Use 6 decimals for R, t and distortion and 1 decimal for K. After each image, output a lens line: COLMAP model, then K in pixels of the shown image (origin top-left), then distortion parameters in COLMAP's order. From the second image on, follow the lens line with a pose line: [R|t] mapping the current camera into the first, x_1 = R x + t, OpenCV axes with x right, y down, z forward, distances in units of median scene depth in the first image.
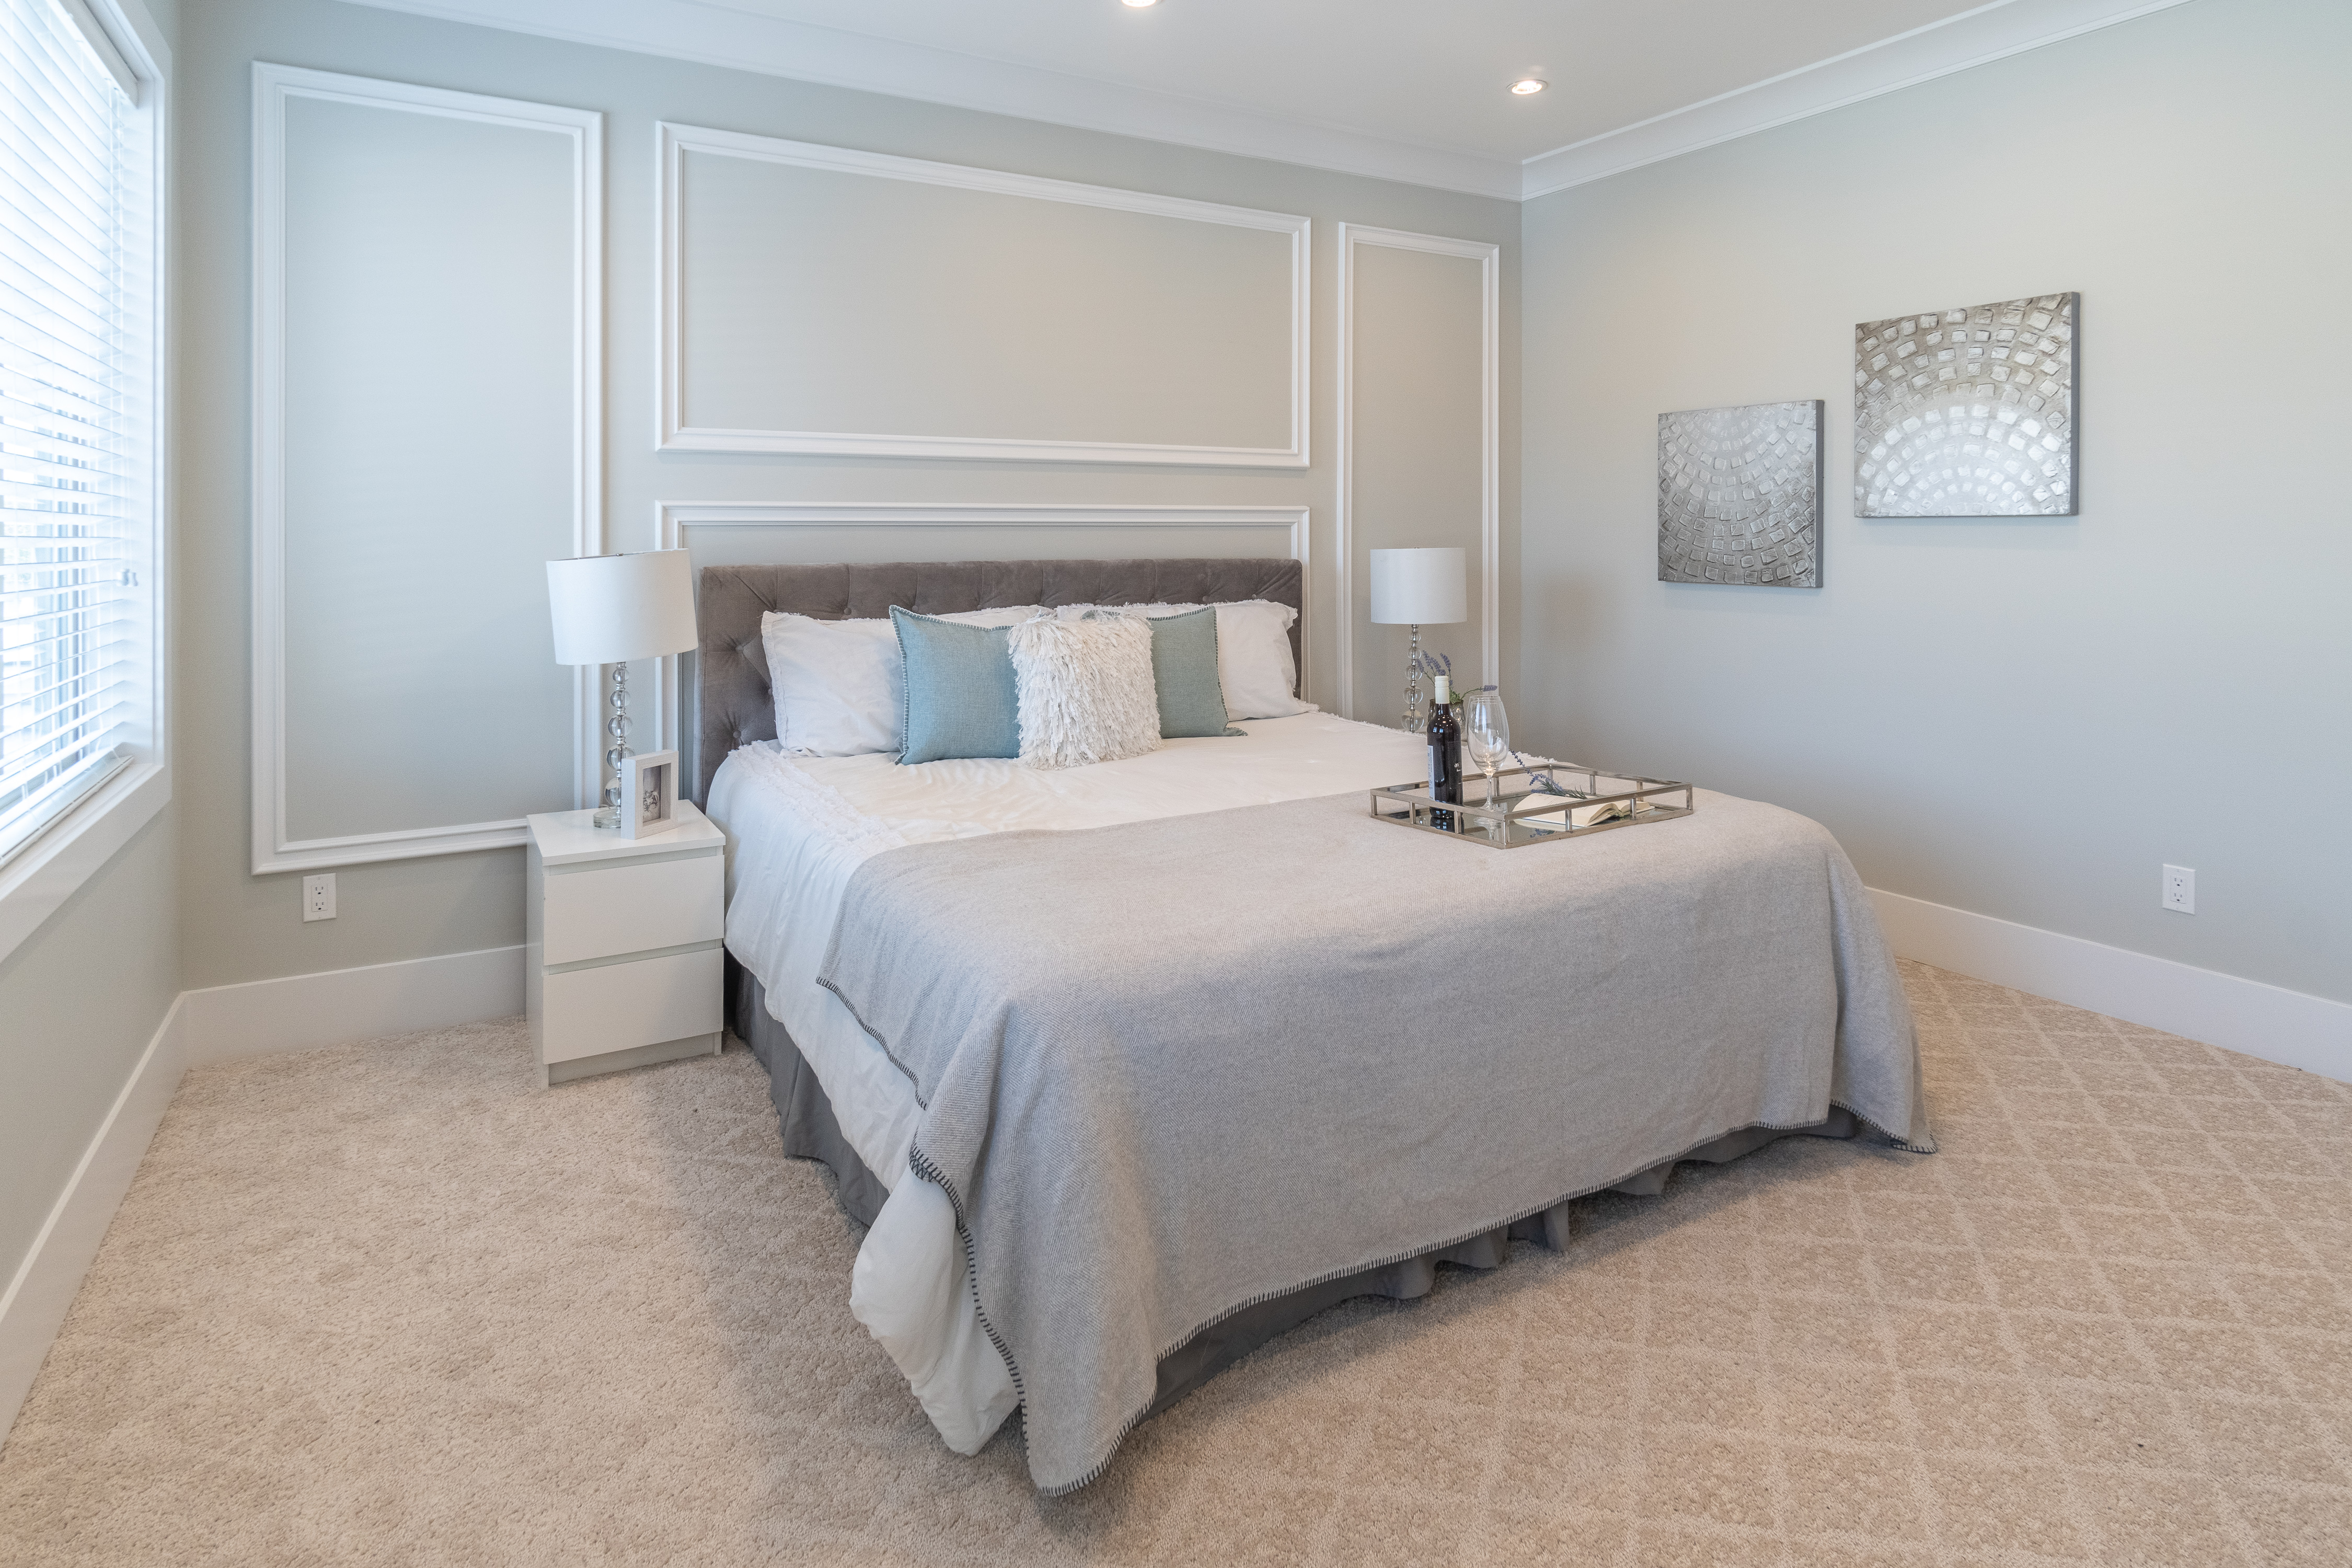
lens RADIAL K [[1253.6, 0, 1173.3], [0, 1253.6, 710.8], [0, 0, 1]] dist [0.000301, 0.000333]
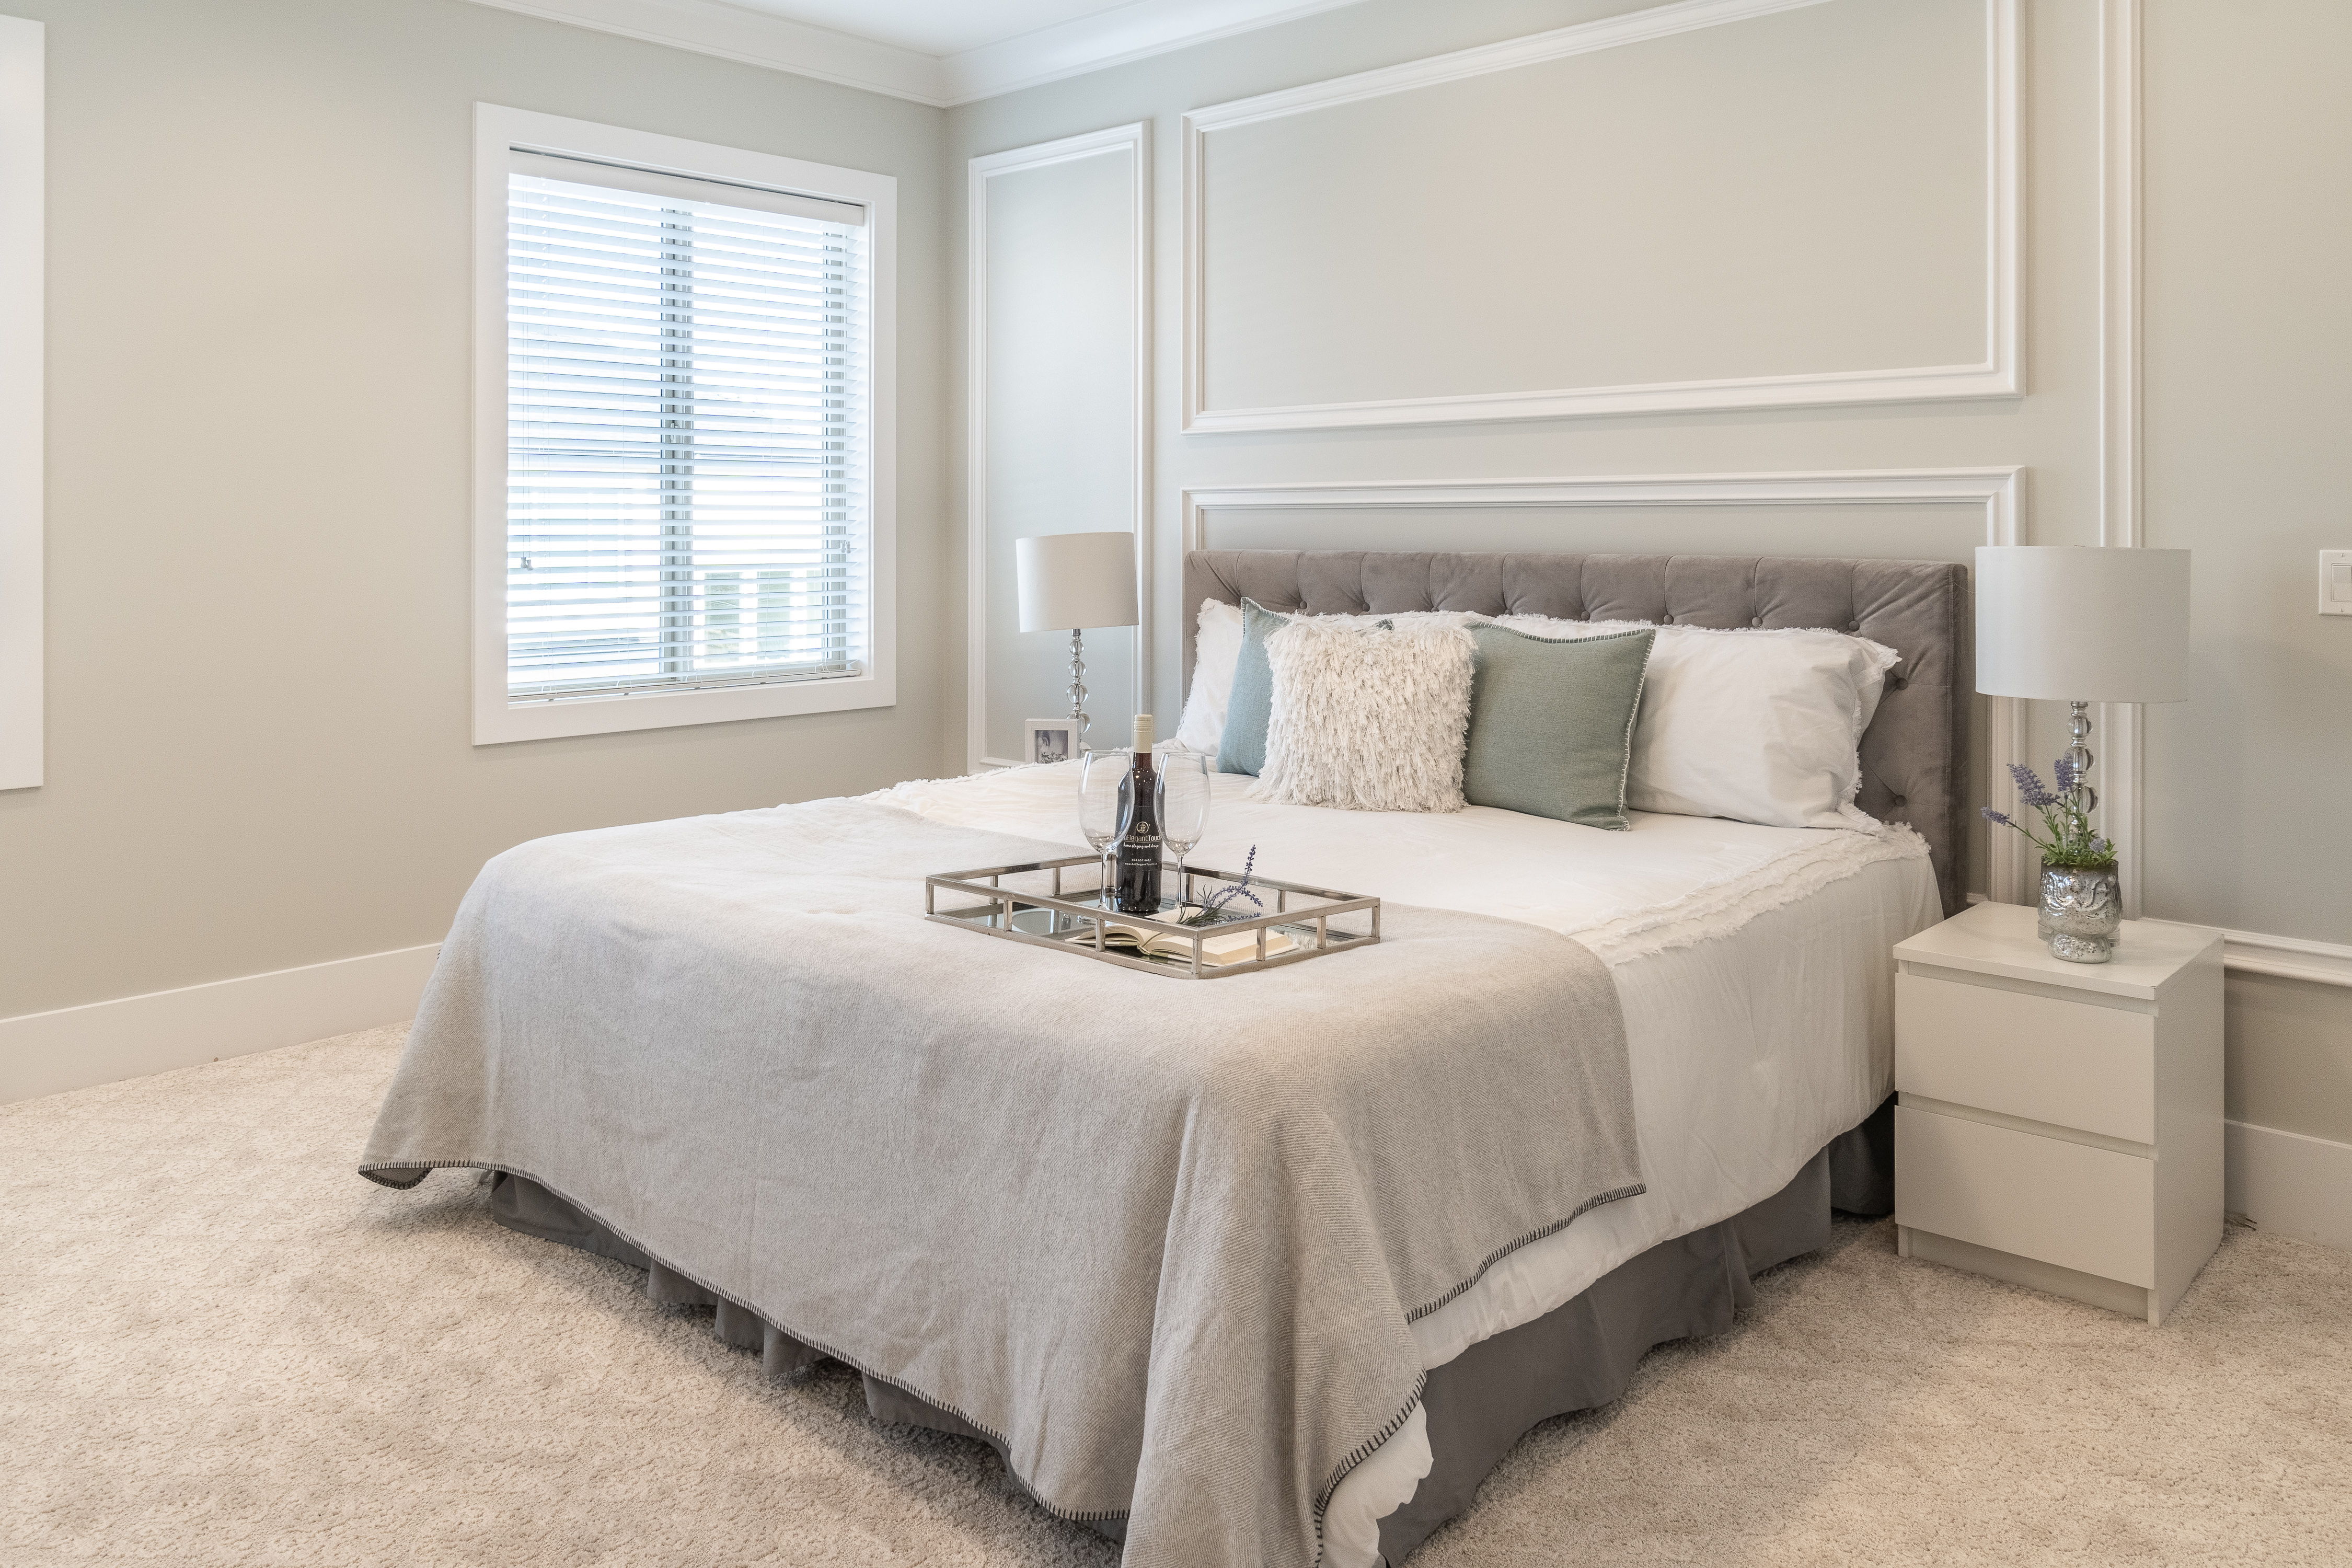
lens RADIAL K [[1734.3, 0, 1176.0], [0, 1734.3, 784.0], [0, 0, 1]] dist [0.000456, 0.000030]
pose [[0.297462, 0.143187, -0.943935, 0.827329], [-0.135409, 0.985022, 0.106748, -0.067909], [0.945082, 0.096064, 0.312395, 0.501611]]
